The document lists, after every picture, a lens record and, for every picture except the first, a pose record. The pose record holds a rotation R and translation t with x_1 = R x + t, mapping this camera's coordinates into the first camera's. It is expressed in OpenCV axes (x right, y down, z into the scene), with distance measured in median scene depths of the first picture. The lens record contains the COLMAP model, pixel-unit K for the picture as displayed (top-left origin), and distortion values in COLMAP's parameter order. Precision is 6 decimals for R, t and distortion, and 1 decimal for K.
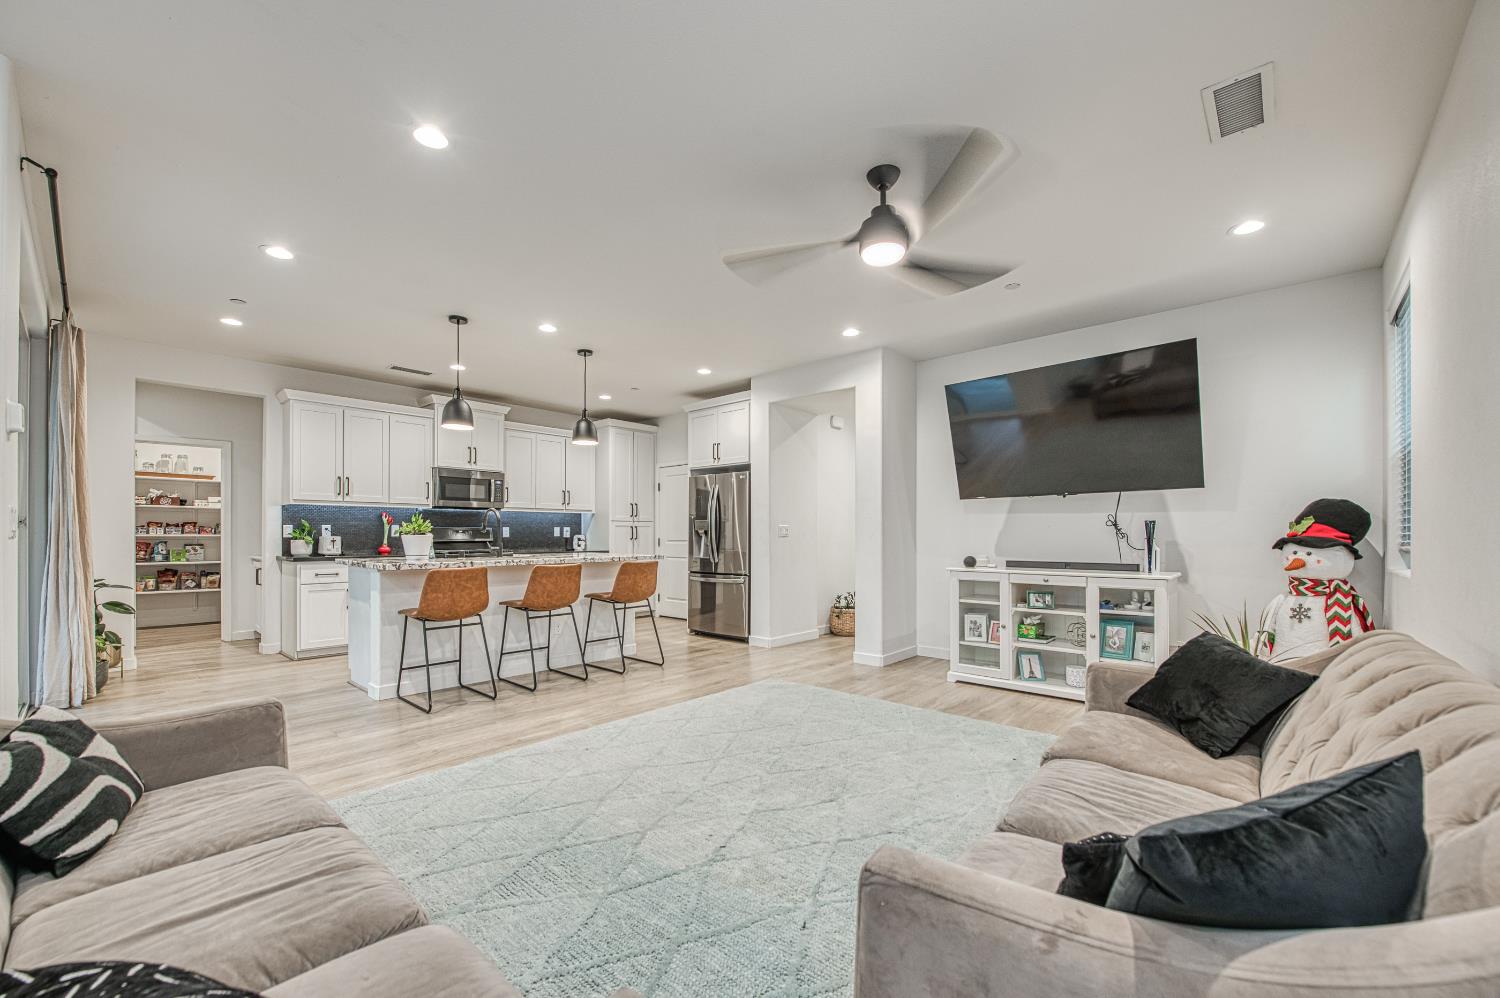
lens RADIAL K [[607.9, 0, 747.6], [0, 607.9, 535.6], [0, 0, 1]] dist [-0.009457, -0.000560]
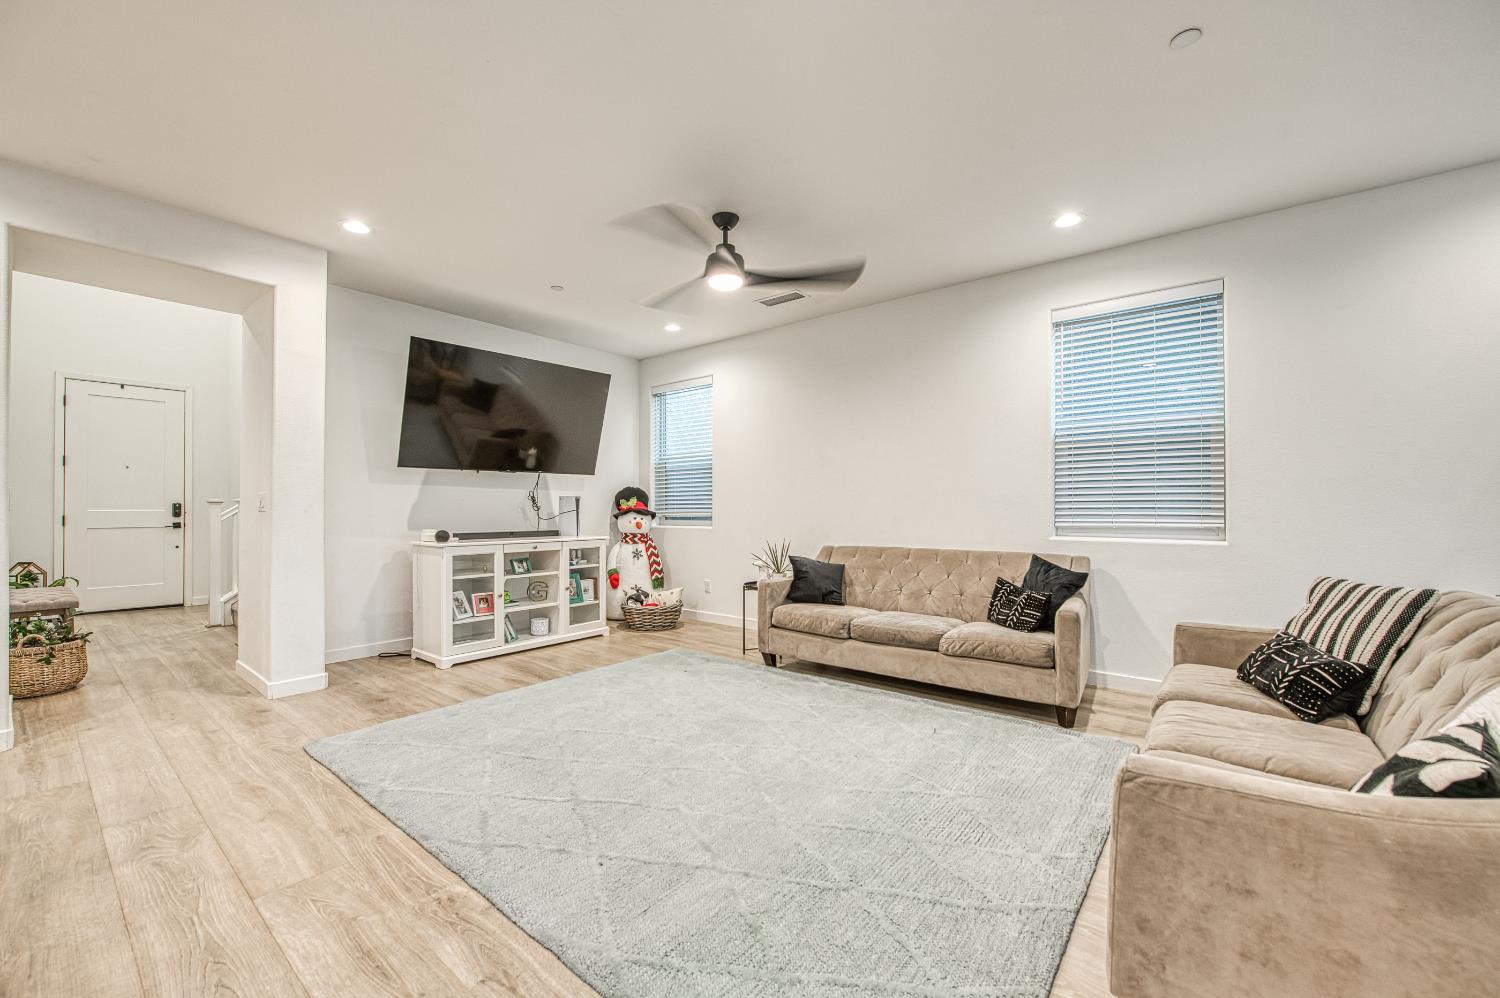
lens RADIAL K [[590.2, 0, 753.1], [0, 590.2, 504.4], [0, 0, 1]] dist [-0.009448, -0.000212]
pose [[-0.064810, 0.006472, 0.997877, -0.600187], [-0.000475, 0.999979, -0.006517, -0.000189], [-0.997898, -0.000896, -0.064806, 0.620256]]
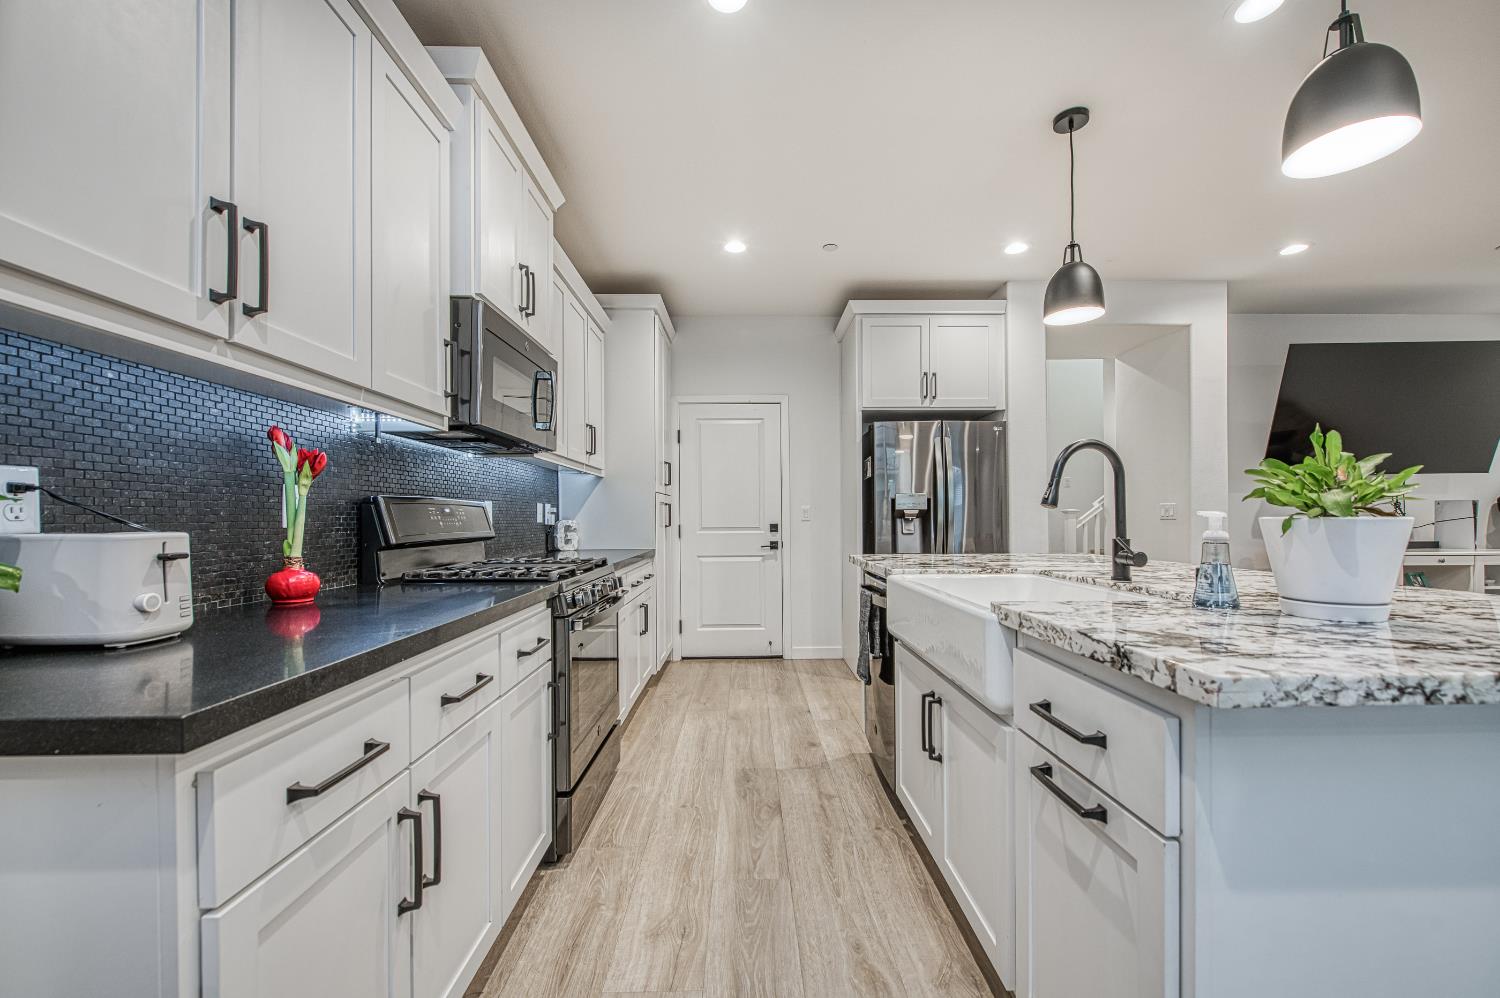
lens RADIAL K [[592.6, 0, 759.6], [0, 592.6, 519.3], [0, 0, 1]] dist [0.000999, 0.000034]
pose [[0.723308, -0.006257, 0.690497, -0.893500], [0.007299, 0.999972, 0.001416, -0.002165], [-0.690487, 0.004016, 0.723334, 0.999988]]
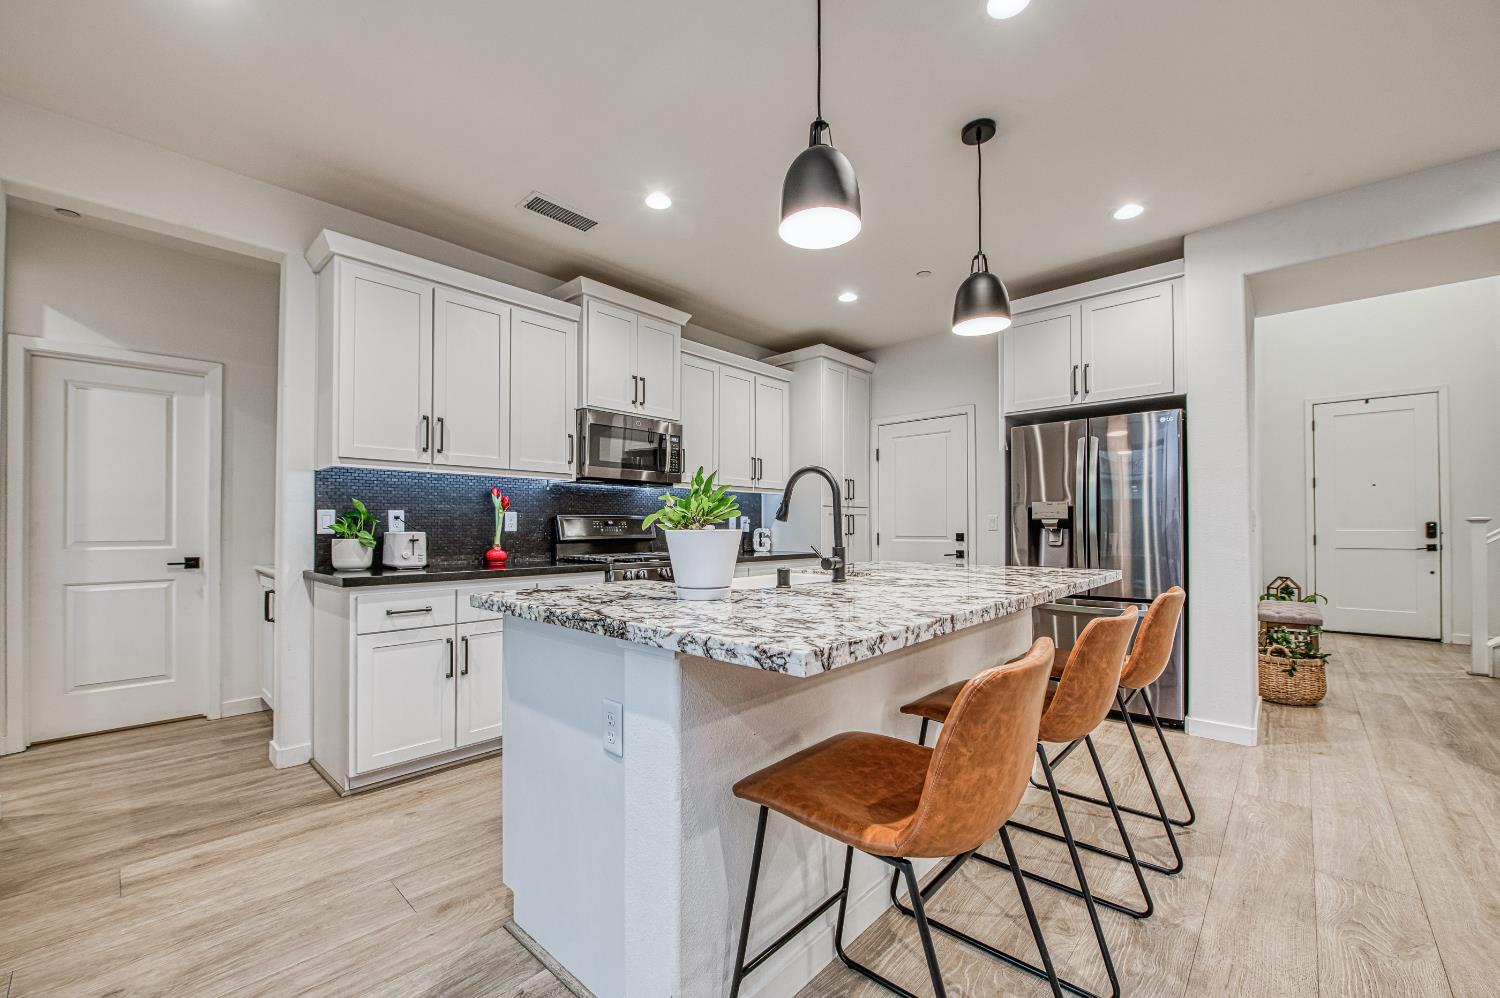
lens RADIAL K [[602.8, 0, 739.8], [0, 602.8, 522.2], [0, 0, 1]] dist [-0.012682, -0.000541]
pose [[0.999870, -0.002471, -0.015956, -0.527217], [0.002289, 0.999932, -0.011458, -0.000876], [0.015983, 0.011419, 0.999807, 0.653874]]
